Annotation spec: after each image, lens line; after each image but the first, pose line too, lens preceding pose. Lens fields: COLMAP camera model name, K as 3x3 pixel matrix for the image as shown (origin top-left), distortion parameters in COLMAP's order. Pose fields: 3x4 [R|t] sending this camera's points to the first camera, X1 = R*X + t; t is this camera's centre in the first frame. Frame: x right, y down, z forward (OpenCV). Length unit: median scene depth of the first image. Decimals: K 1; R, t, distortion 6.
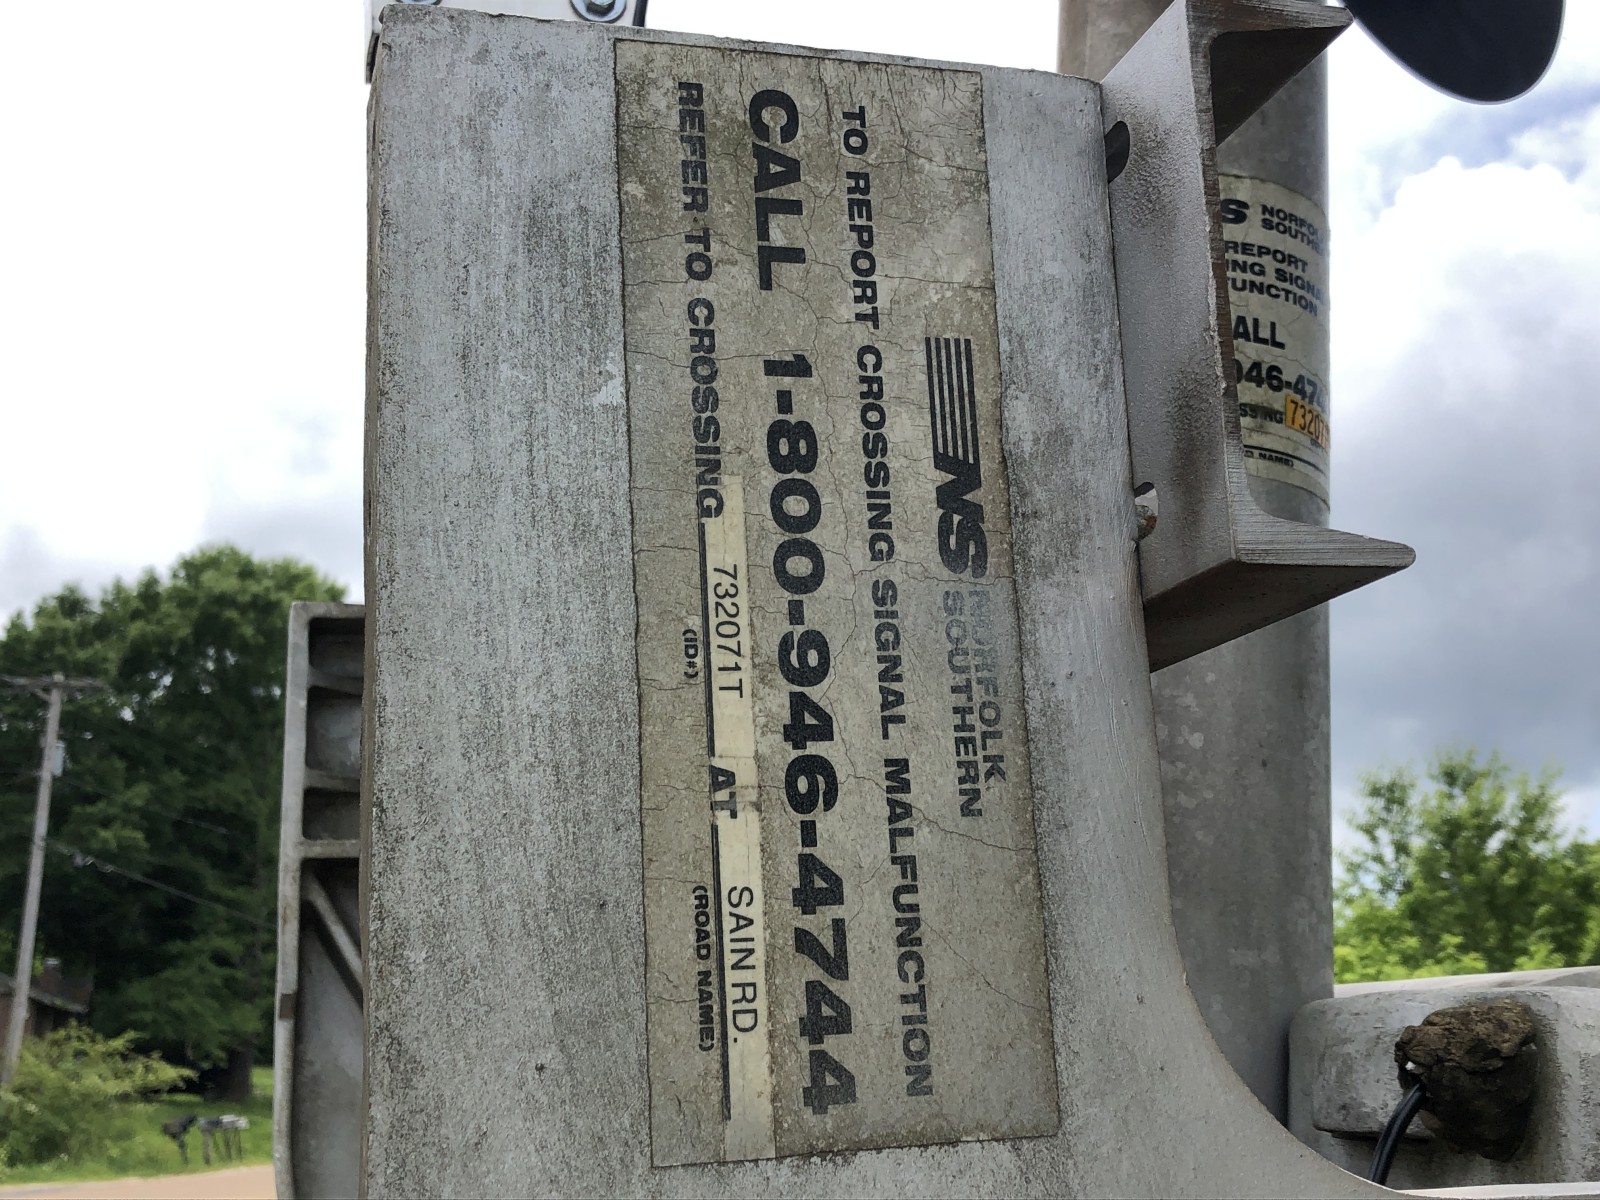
lens RADIAL K [[1743.3, 0, 800.0], [0, 1743.3, 600.0], [0, 0, 1]] dist [0.129280, -0.318923]
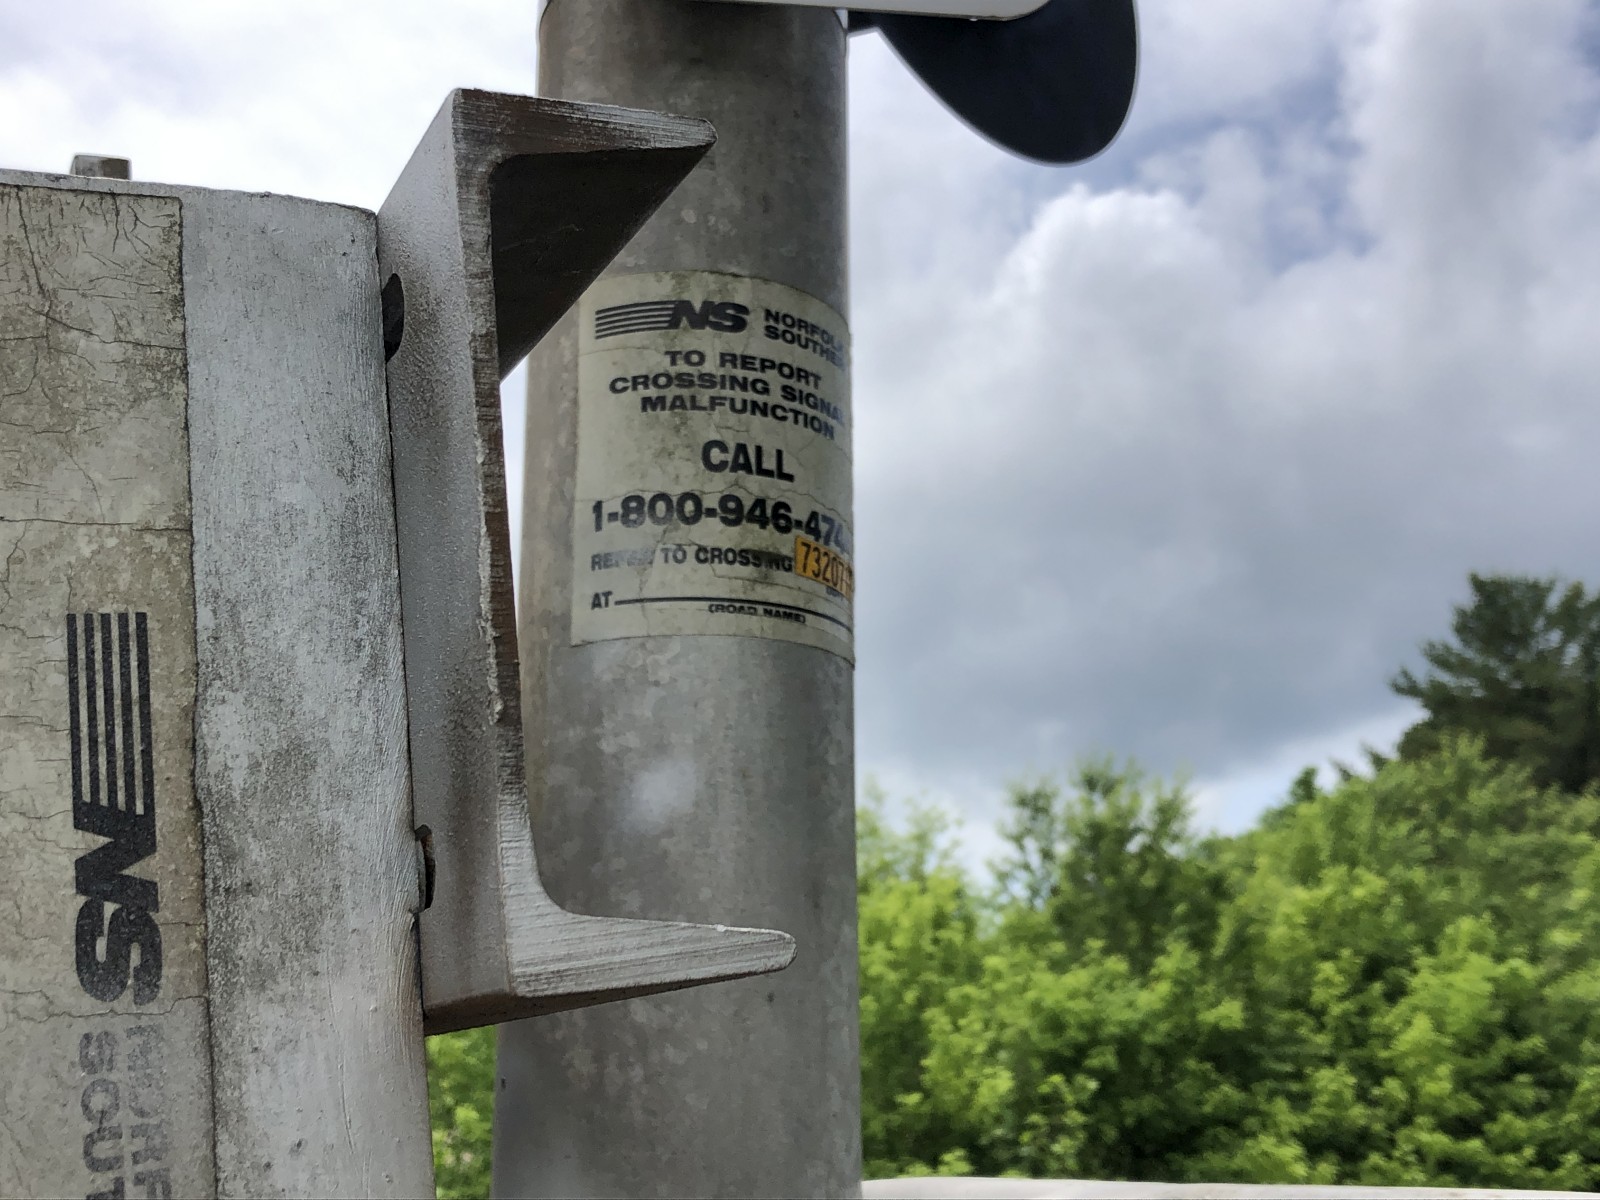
lens RADIAL K [[1716.5, 0, 800.0], [0, 1716.5, 600.0], [0, 0, 1]] dist [0.118998, -0.374415]
pose [[0.982115, -0.030527, 0.185793, 0.210918], [0.031931, 0.999480, -0.004570, -0.140076], [-0.185557, 0.010421, 0.982578, 0.320782]]
